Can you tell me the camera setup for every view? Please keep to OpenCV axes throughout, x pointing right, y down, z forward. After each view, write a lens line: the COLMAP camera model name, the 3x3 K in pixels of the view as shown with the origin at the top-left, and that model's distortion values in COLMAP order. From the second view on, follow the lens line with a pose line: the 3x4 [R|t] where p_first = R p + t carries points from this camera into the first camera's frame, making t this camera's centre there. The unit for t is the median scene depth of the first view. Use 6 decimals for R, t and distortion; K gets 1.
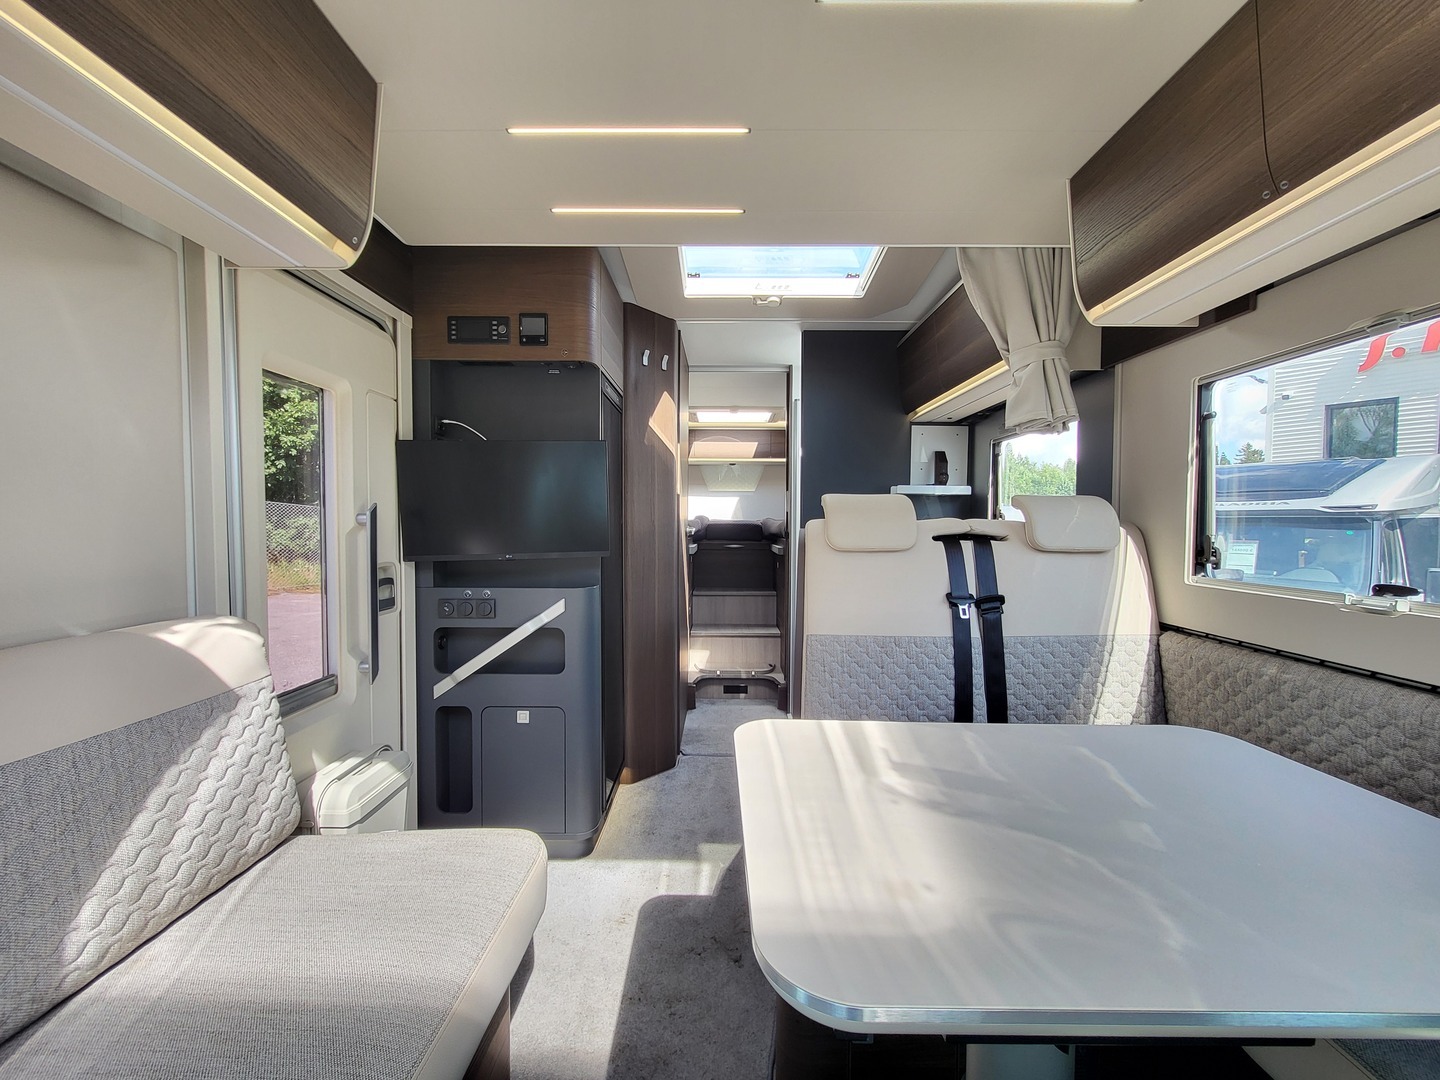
lens RADIAL K [[564.3, 0, 717.9], [0, 564.3, 547.6], [0, 0, 1]] dist [-0.001808, 0.000439]
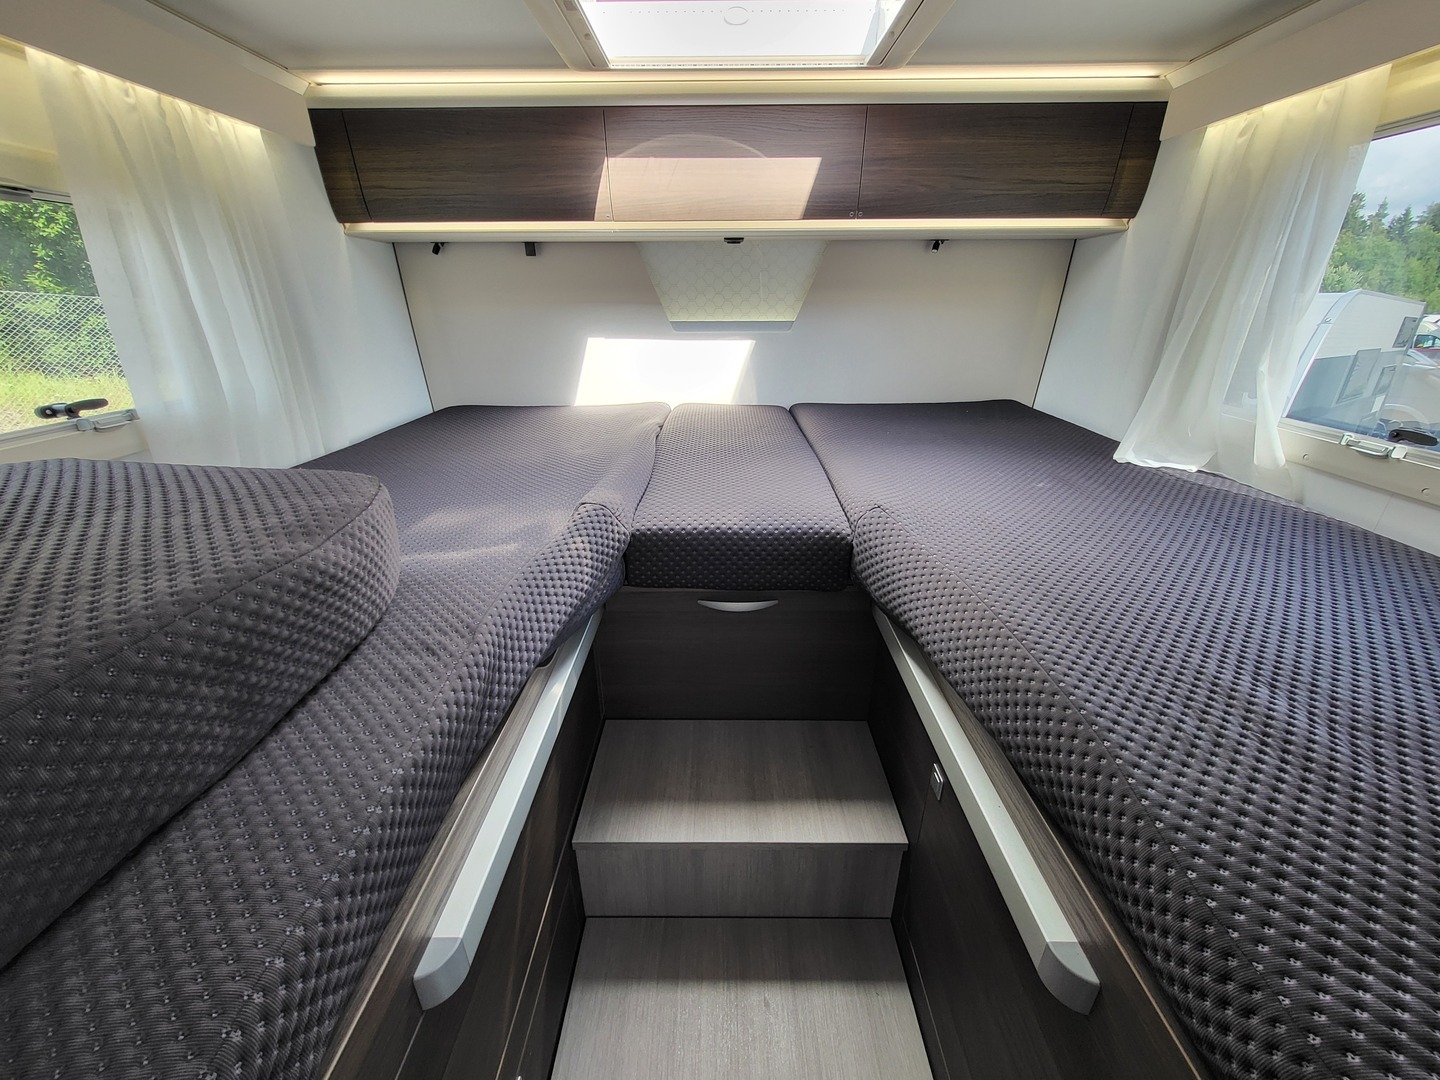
lens RADIAL K [[564.3, 0, 717.9], [0, 564.3, 547.6], [0, 0, 1]] dist [-0.001808, 0.000439]
pose [[0.999950, -0.008556, -0.005231, 0.018175], [0.009899, 0.925695, 0.378140, -0.114008], [0.001607, -0.378173, 0.925733, 0.678600]]
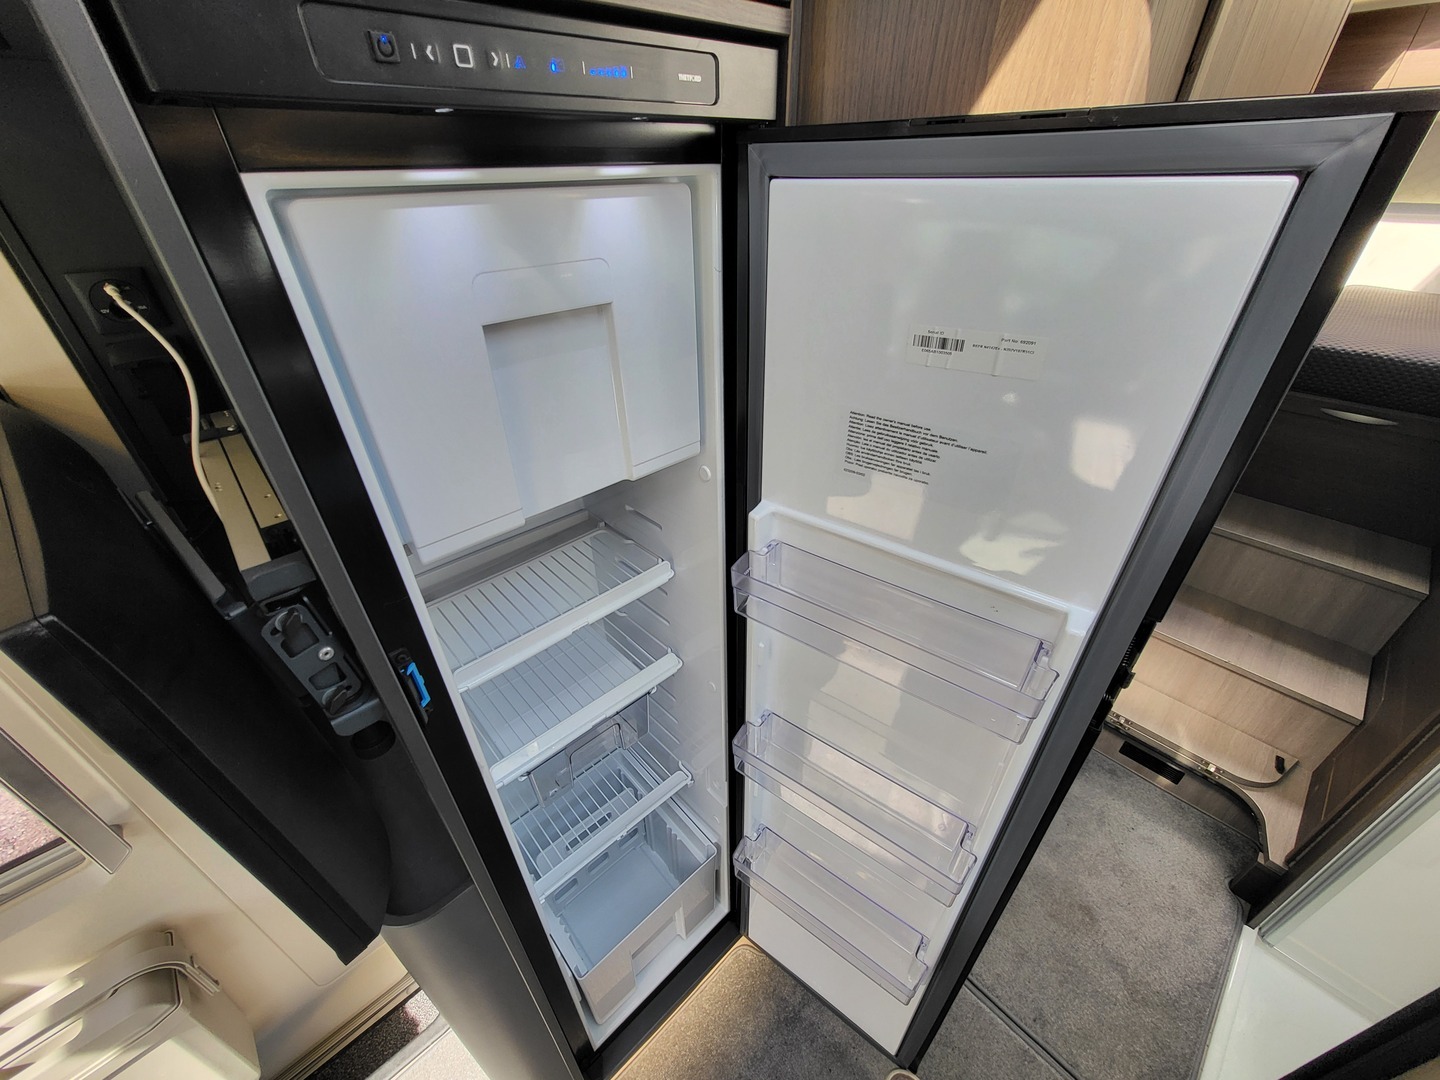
lens RADIAL K [[564.3, 0, 717.9], [0, 564.3, 547.6], [0, 0, 1]] dist [-0.001808, 0.000439]
pose [[0.682987, 0.394548, -0.614704, 0.001752], [-0.011109, 0.847077, 0.531353, -0.113981], [0.730346, -0.356078, 0.582926, 0.399863]]
